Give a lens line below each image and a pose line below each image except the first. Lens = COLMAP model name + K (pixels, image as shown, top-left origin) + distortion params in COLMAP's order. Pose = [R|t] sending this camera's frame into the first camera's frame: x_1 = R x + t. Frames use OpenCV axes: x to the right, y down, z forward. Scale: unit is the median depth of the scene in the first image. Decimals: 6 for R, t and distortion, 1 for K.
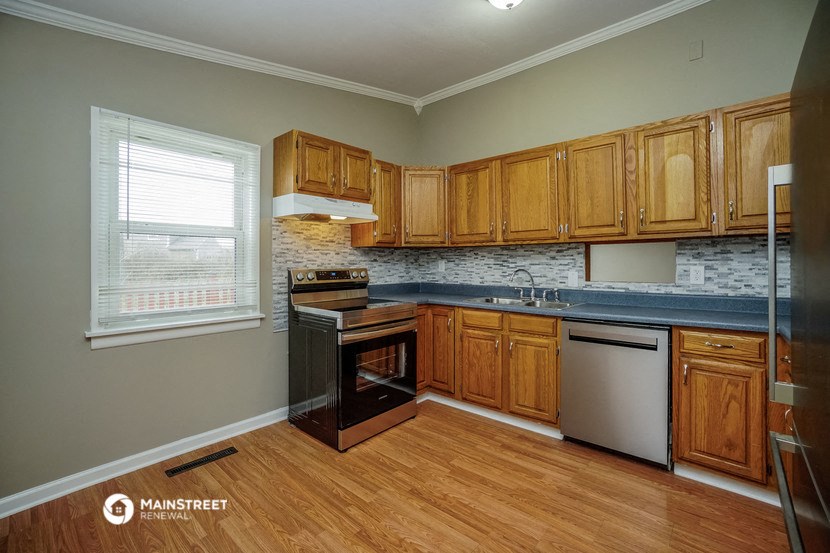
lens RADIAL K [[367.5, 0, 419.7], [0, 367.5, 262.5], [0, 0, 1]] dist [-0.021781, 0.000692]
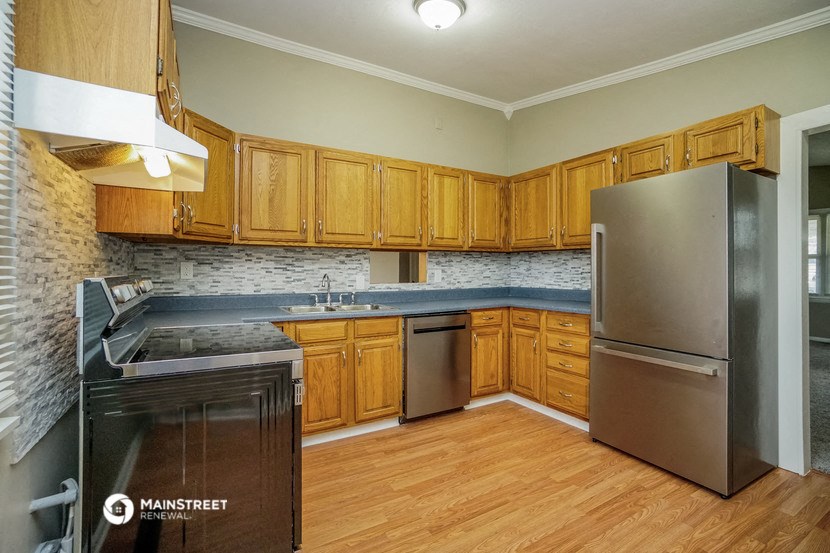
lens RADIAL K [[359.0, 0, 416.0], [0, 359.0, 270.6], [0, 0, 1]] dist [-0.045598, 0.000405]
pose [[0.343144, 0.000173, 0.939283, -0.564383], [-0.005722, 0.999982, 0.001906, 0.008706], [-0.939265, -0.006028, 0.343139, 0.528554]]
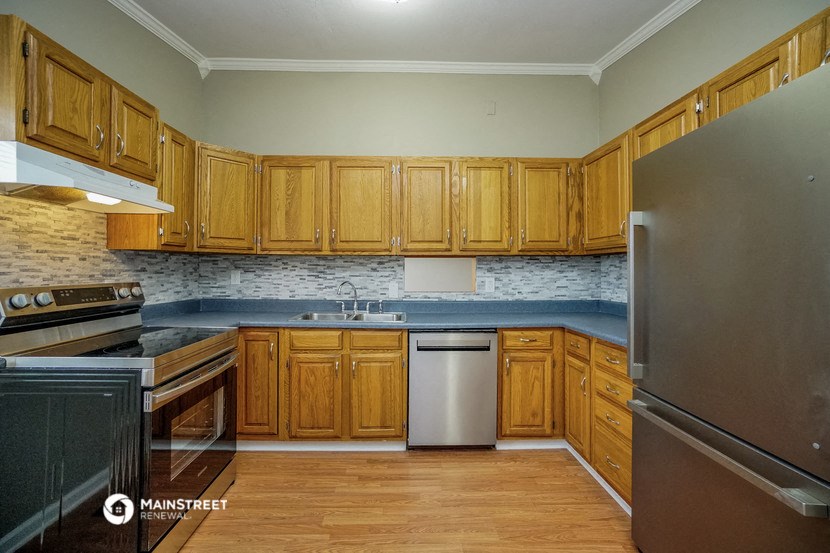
lens RADIAL K [[357.6, 0, 415.2], [0, 357.6, 268.2], [0, 0, 1]] dist [-0.041857, 0.020200]
pose [[0.743314, 0.012368, 0.668828, -0.230843], [-0.008857, 0.999923, -0.008647, -0.009828], [-0.668884, 0.000504, 0.743367, 0.228510]]
